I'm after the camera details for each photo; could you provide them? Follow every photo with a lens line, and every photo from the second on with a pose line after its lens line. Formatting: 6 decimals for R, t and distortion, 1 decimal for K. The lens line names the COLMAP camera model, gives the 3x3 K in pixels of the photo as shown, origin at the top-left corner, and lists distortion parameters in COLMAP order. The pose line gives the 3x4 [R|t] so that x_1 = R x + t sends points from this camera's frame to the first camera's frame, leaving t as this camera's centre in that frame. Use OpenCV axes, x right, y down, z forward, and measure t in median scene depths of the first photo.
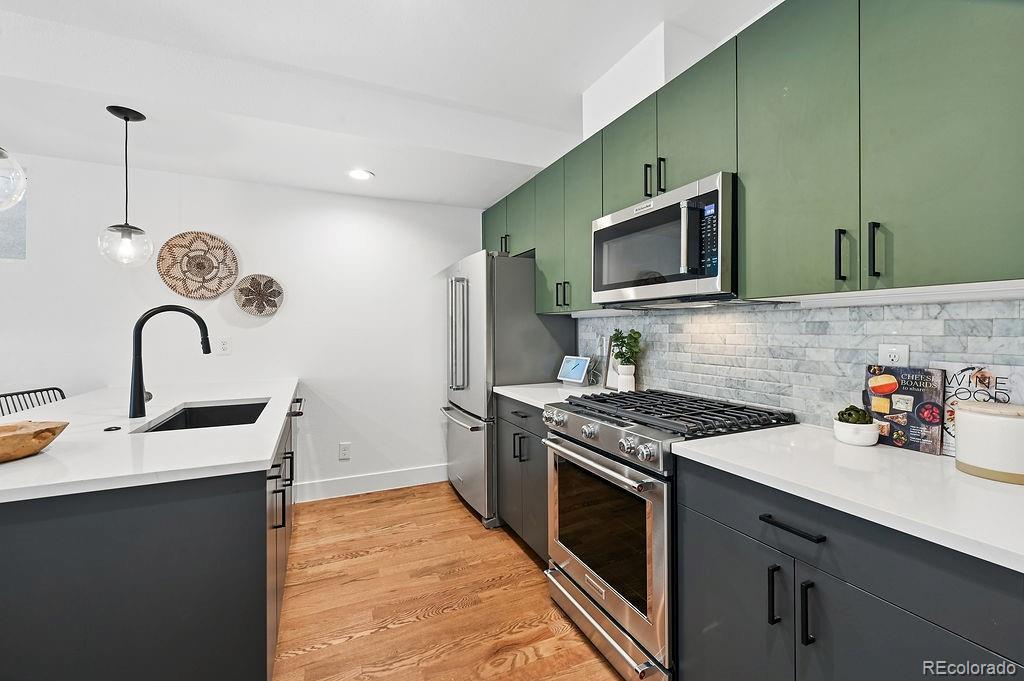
lens RADIAL K [[426.6, 0, 512.4], [0, 426.6, 327.4], [0, 0, 1]] dist [-0.000888, -0.000020]
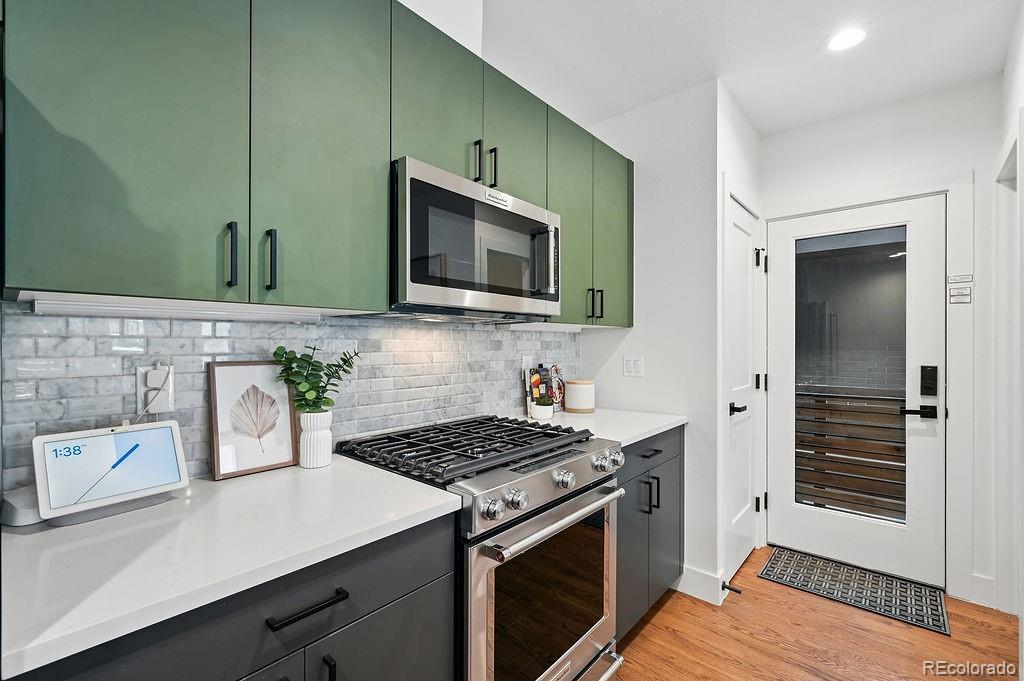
lens RADIAL K [[439.6, 0, 512.0], [0, 439.6, 340.5], [0, 0, 1]] dist [-0.000521, -0.000112]
pose [[-0.405844, 0.006769, 0.913917, -0.415522], [-0.005802, 0.999933, -0.009982, -0.000157], [-0.913924, -0.009354, -0.405777, 1.160060]]
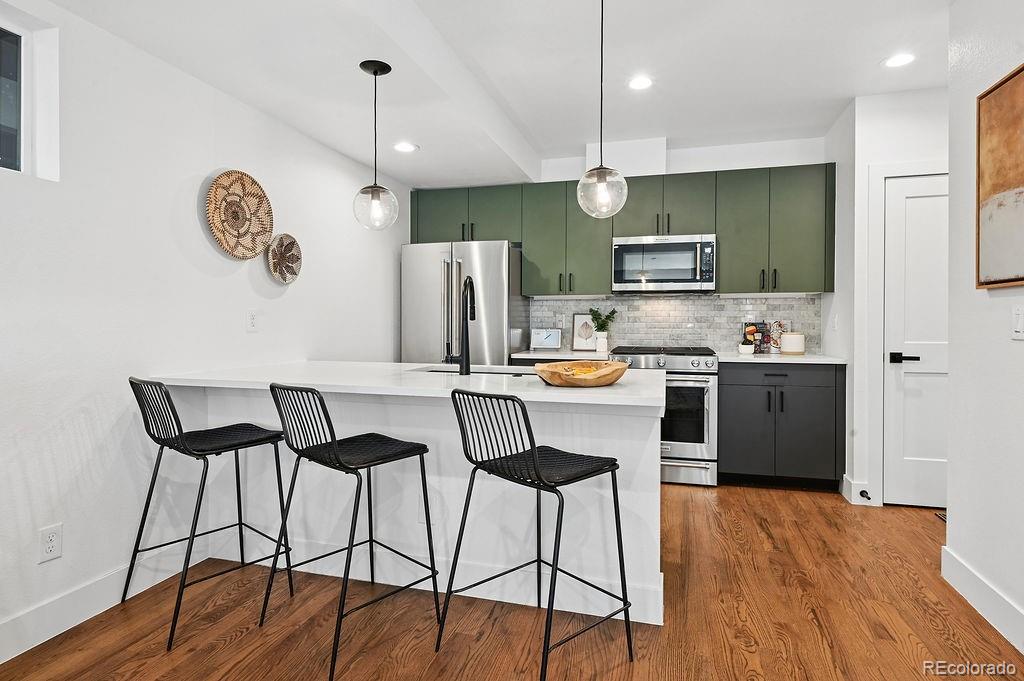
lens RADIAL K [[548.8, 0, 512.2], [0, 548.8, 323.5], [0, 0, 1]] dist [0.003892, 0.000654]
pose [[0.653616, 0.000458, 0.756826, -1.633384], [-0.006919, 0.999962, 0.005371, 0.057715], [-0.756794, -0.008747, 0.653595, -0.031199]]
